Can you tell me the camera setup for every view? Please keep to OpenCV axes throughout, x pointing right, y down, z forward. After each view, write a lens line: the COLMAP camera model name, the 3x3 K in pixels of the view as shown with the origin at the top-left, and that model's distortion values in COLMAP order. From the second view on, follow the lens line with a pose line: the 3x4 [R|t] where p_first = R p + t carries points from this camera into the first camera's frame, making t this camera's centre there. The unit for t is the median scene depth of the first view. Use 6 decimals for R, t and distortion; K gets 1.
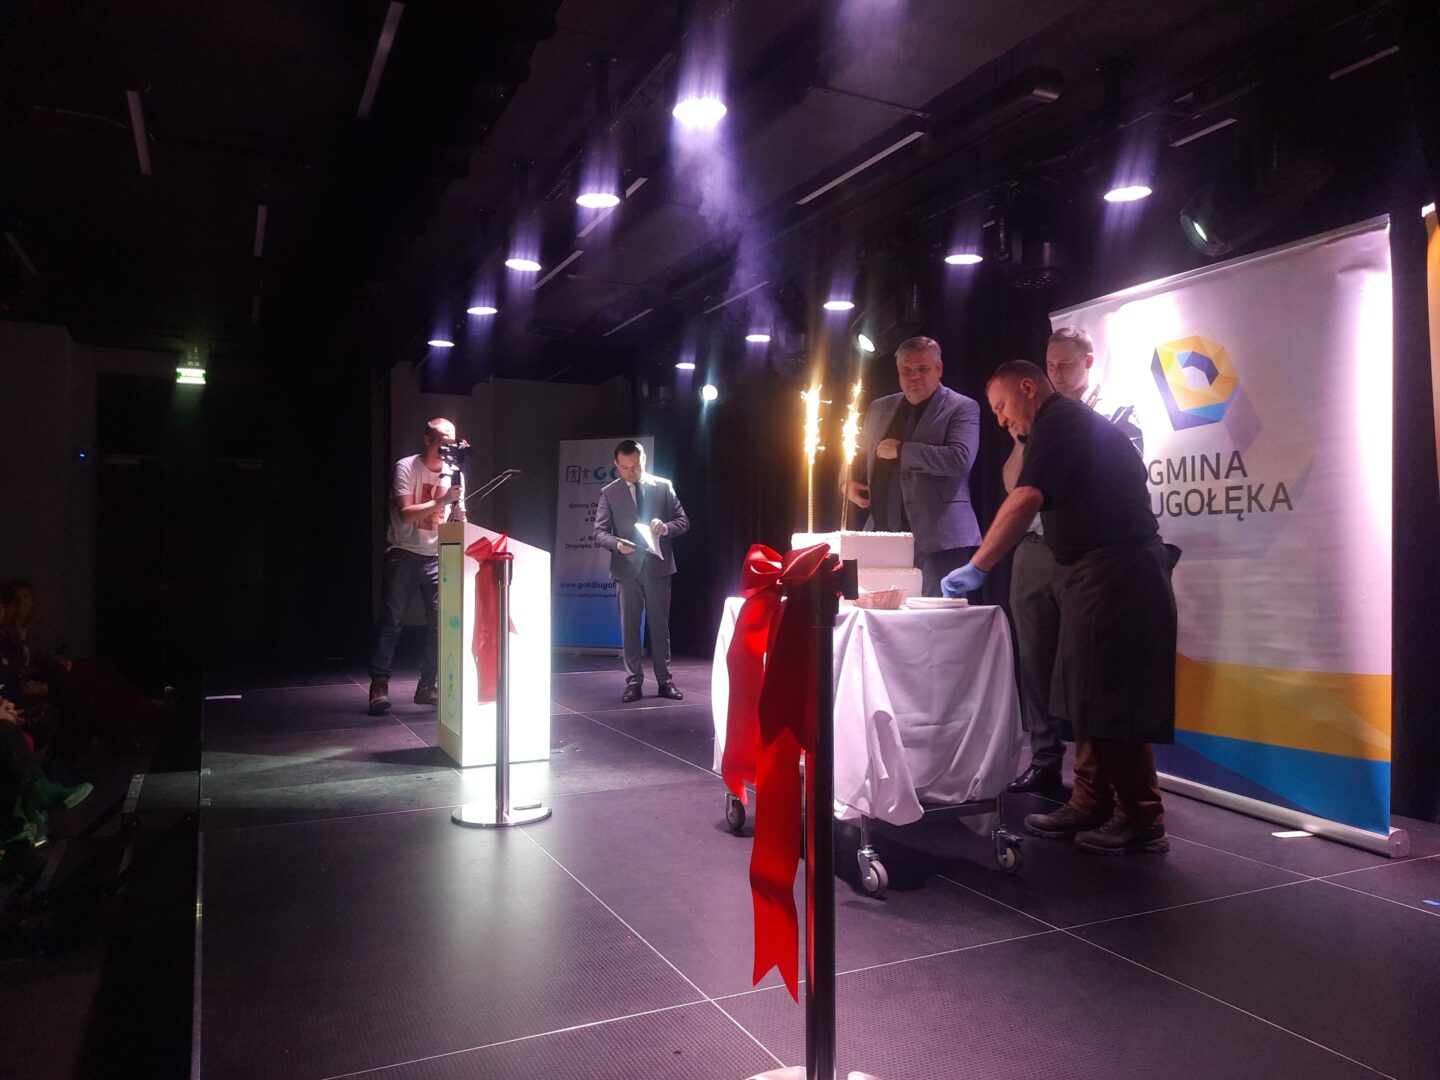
lens RADIAL K [[1043.0, 0, 720.0], [0, 1043.0, 540.0], [0, 0, 1]] dist [0.063226, -0.048367]
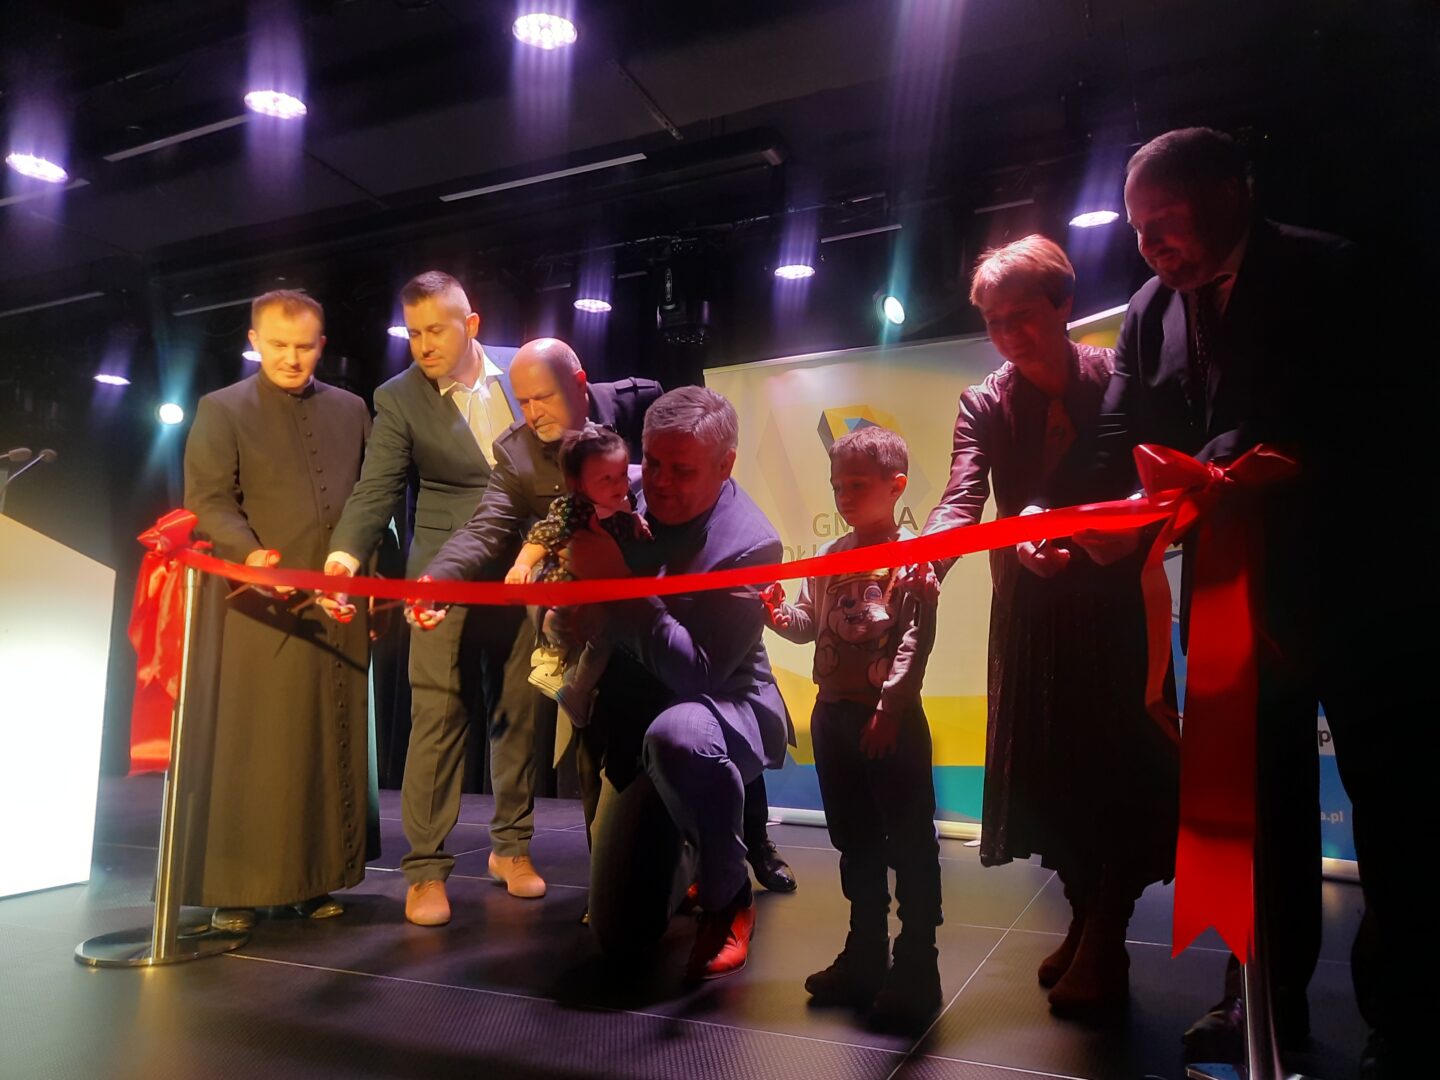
lens RADIAL K [[1043.0, 0, 720.0], [0, 1043.0, 540.0], [0, 0, 1]] dist [0.063226, -0.048367]
pose [[0.761902, 0.086772, 0.641854, -0.346889], [-0.008257, 0.992206, -0.124334, 0.083589], [-0.647640, 0.089431, 0.756680, 0.257989]]
